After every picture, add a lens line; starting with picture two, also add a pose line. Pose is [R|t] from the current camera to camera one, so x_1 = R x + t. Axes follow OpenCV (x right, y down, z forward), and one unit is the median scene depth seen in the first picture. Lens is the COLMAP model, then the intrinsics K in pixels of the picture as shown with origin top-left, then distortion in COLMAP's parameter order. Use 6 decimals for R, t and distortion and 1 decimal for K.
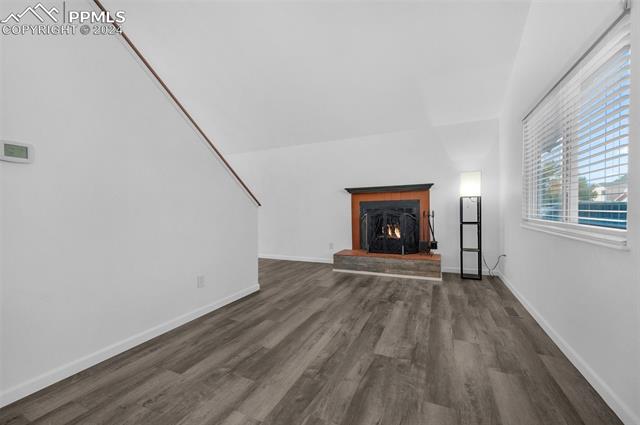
lens RADIAL K [[257.5, 0, 319.0], [0, 257.5, 213.6], [0, 0, 1]] dist [0.000076, 0.000097]
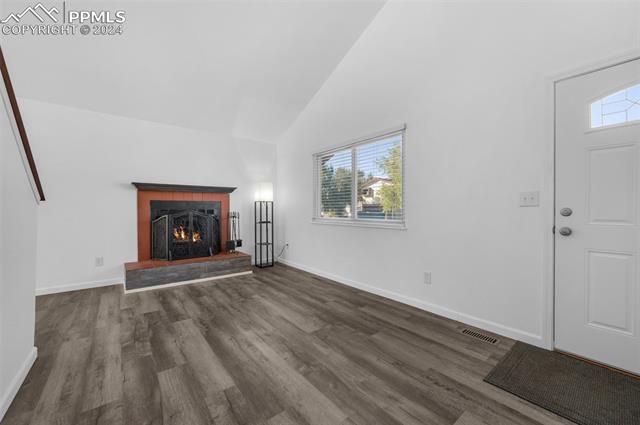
lens RADIAL K [[252.4, 0, 318.2], [0, 252.4, 210.6], [0, 0, 1]] dist [-0.001029, -0.000164]
pose [[0.450863, 0.015427, 0.892460, -0.527088], [0.003569, 0.999811, -0.019086, 0.004789], [-0.892586, 0.011791, 0.450723, 0.288502]]
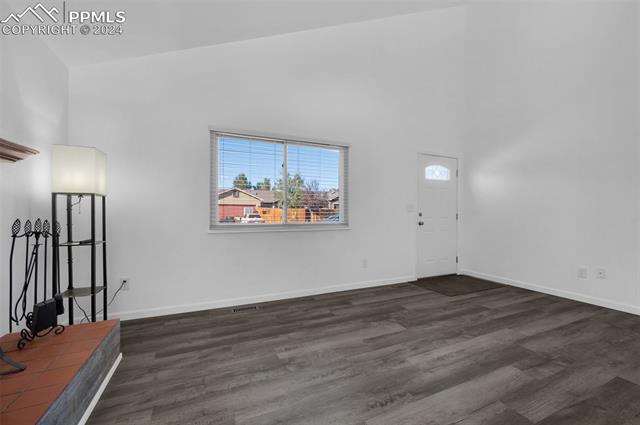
lens RADIAL K [[257.5, 0, 319.0], [0, 257.5, 213.6], [0, 0, 1]] dist [0.000076, 0.000097]
pose [[-0.750872, 0.015699, 0.660261, -0.197662], [0.020911, 0.999781, 0.000008, -0.017364], [-0.660117, 0.013812, -0.751036, 1.456773]]
